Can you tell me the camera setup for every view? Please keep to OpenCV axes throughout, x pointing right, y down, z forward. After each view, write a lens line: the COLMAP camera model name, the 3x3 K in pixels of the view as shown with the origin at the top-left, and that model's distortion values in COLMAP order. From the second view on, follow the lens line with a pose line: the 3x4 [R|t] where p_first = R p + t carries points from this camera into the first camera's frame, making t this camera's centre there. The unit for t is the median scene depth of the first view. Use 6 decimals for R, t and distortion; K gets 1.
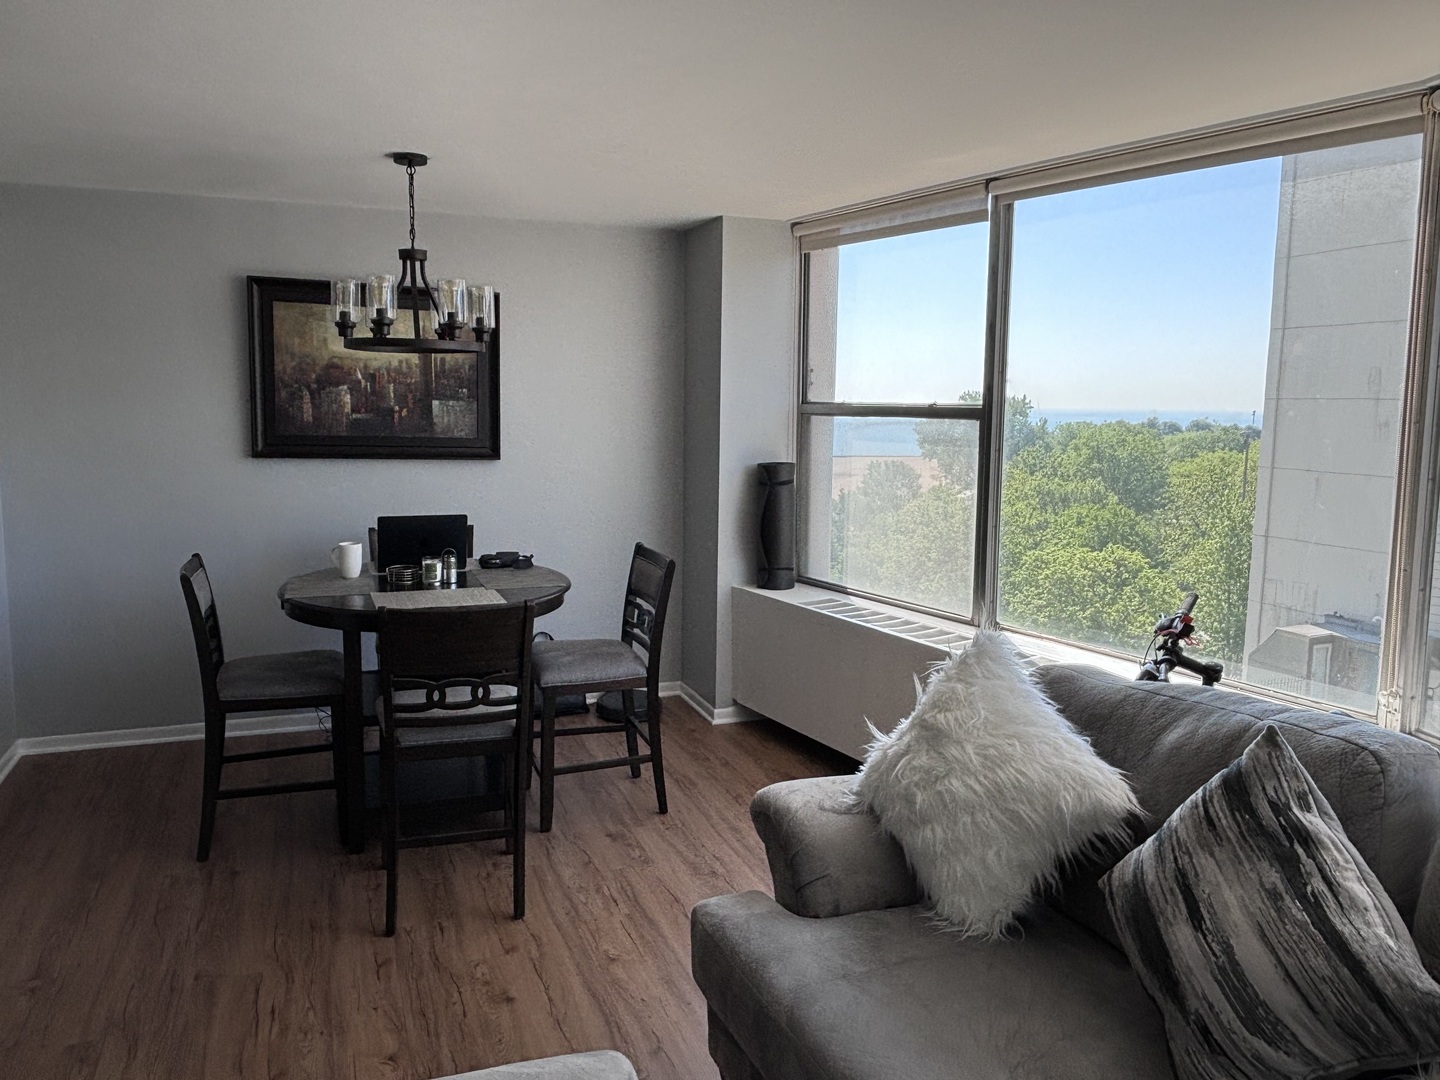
lens RADIAL K [[1053.0, 0, 704.7], [0, 1053.0, 535.2], [0, 0, 1]] dist [0.036973, -0.056736]
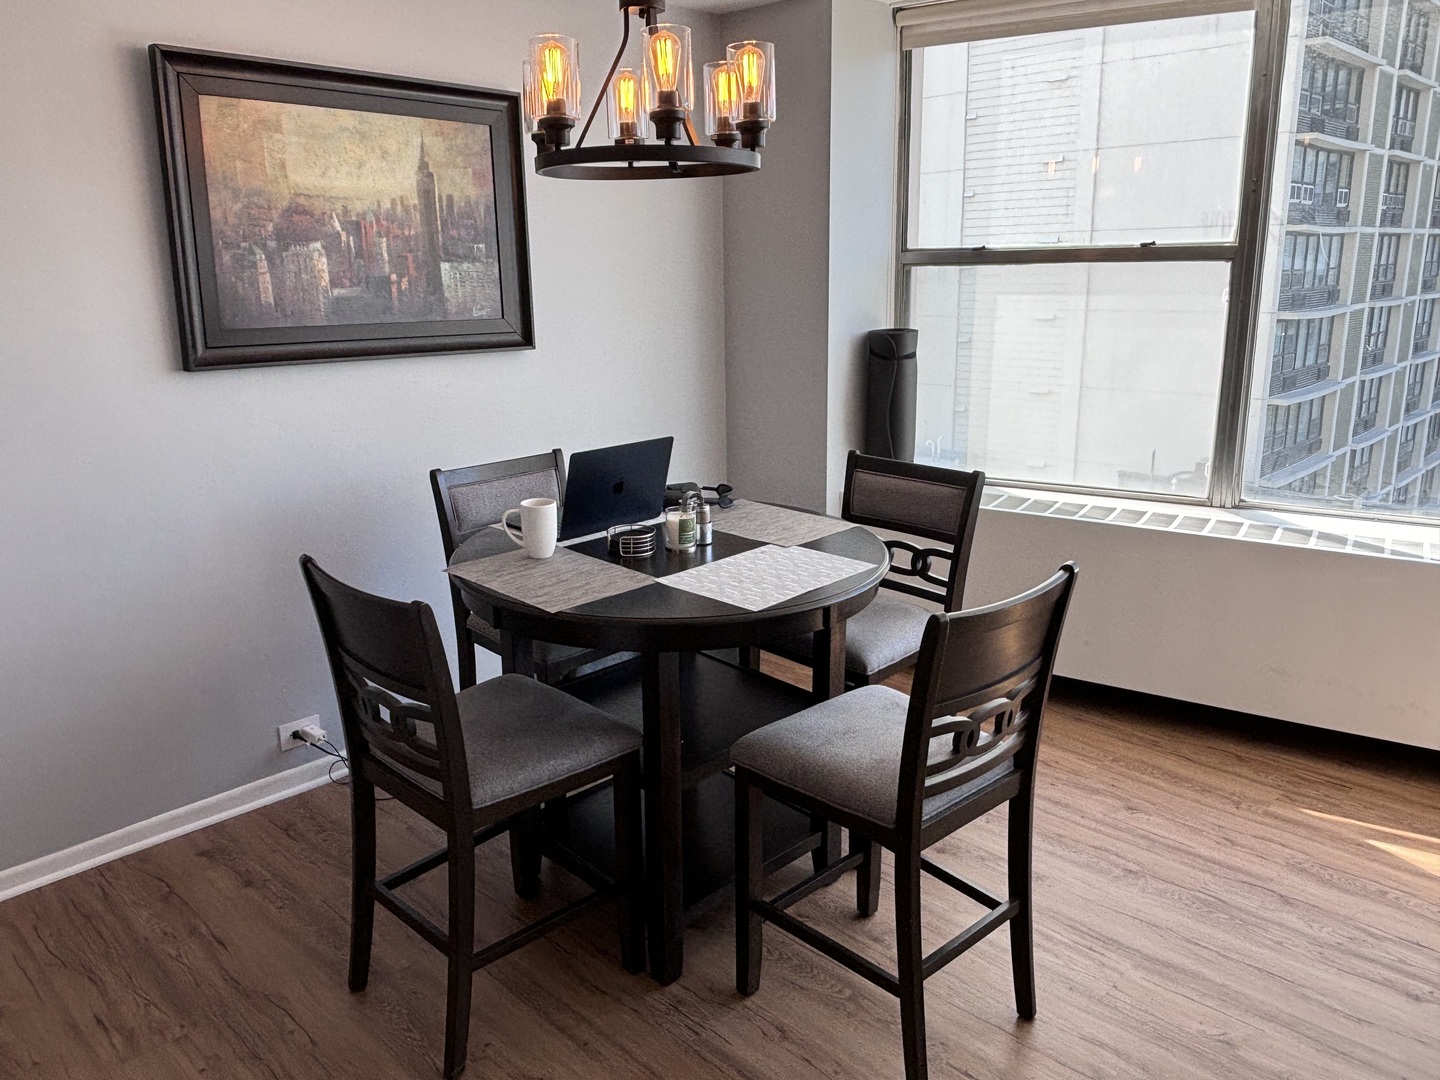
lens RADIAL K [[1053.0, 0, 704.7], [0, 1053.0, 535.2], [0, 0, 1]] dist [0.036973, -0.056736]
pose [[0.909141, -0.134787, 0.394076, -0.398578], [0.083748, 0.986021, 0.144043, -0.043100], [-0.407982, -0.097953, 0.907720, 0.330068]]
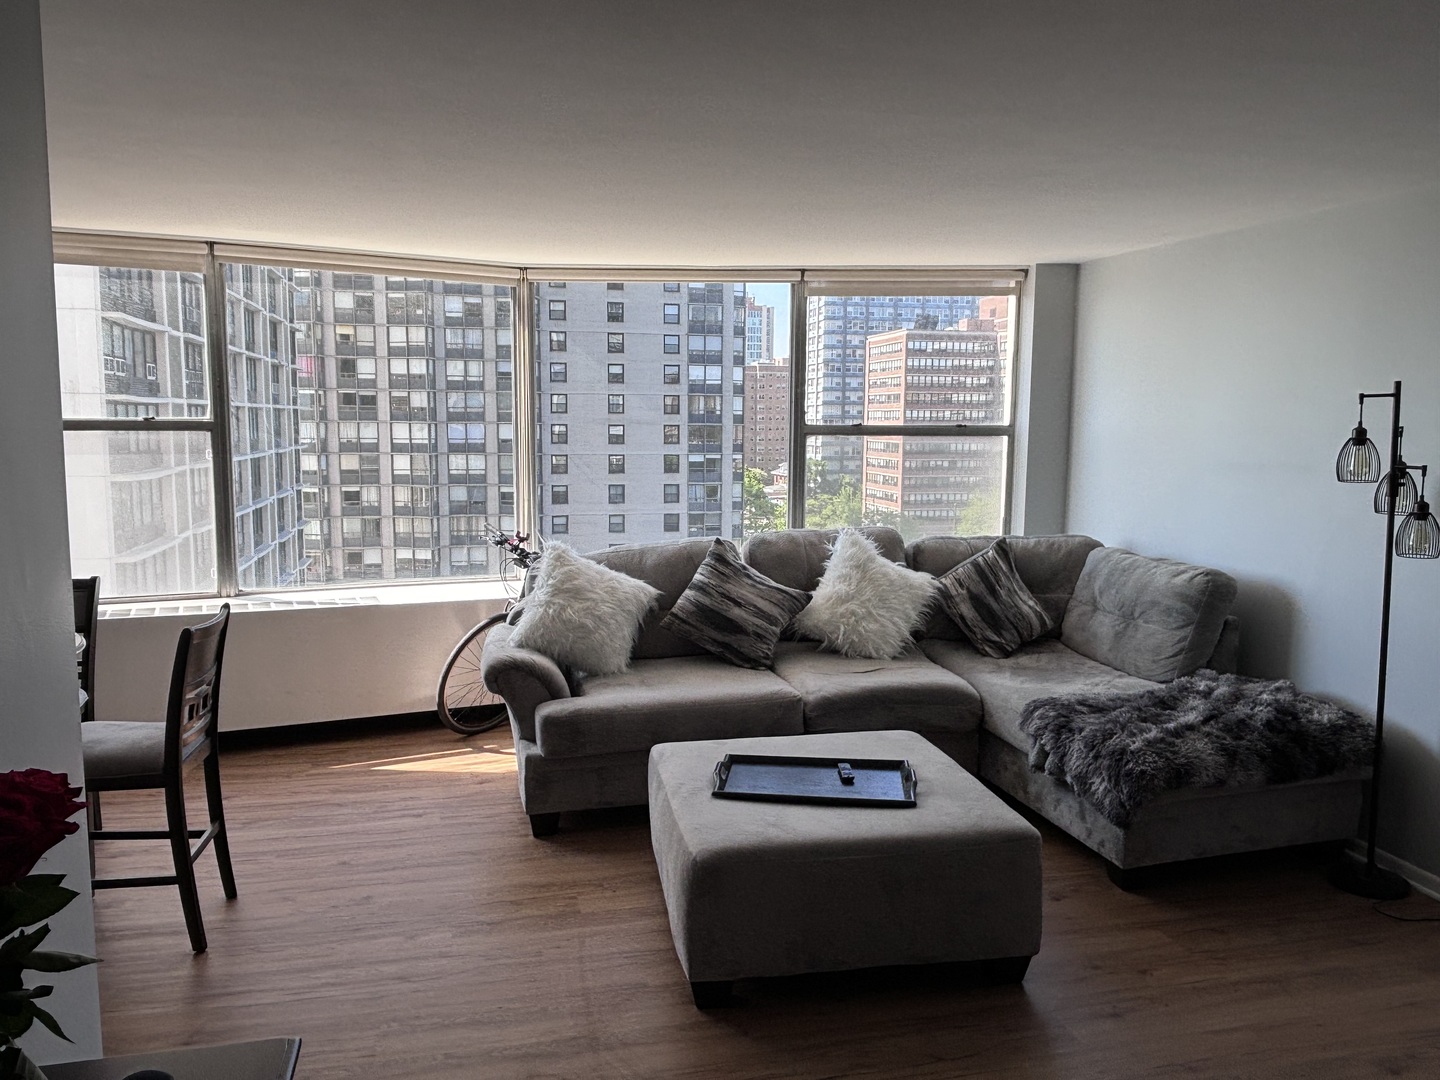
lens RADIAL K [[1053.0, 0, 704.7], [0, 1053.0, 535.2], [0, 0, 1]] dist [0.036973, -0.056736]
pose [[0.130766, -0.121255, 0.983970, -0.762384], [0.119707, 0.987162, 0.105739, -0.042912], [-0.984160, 0.103961, 0.143603, 0.219765]]
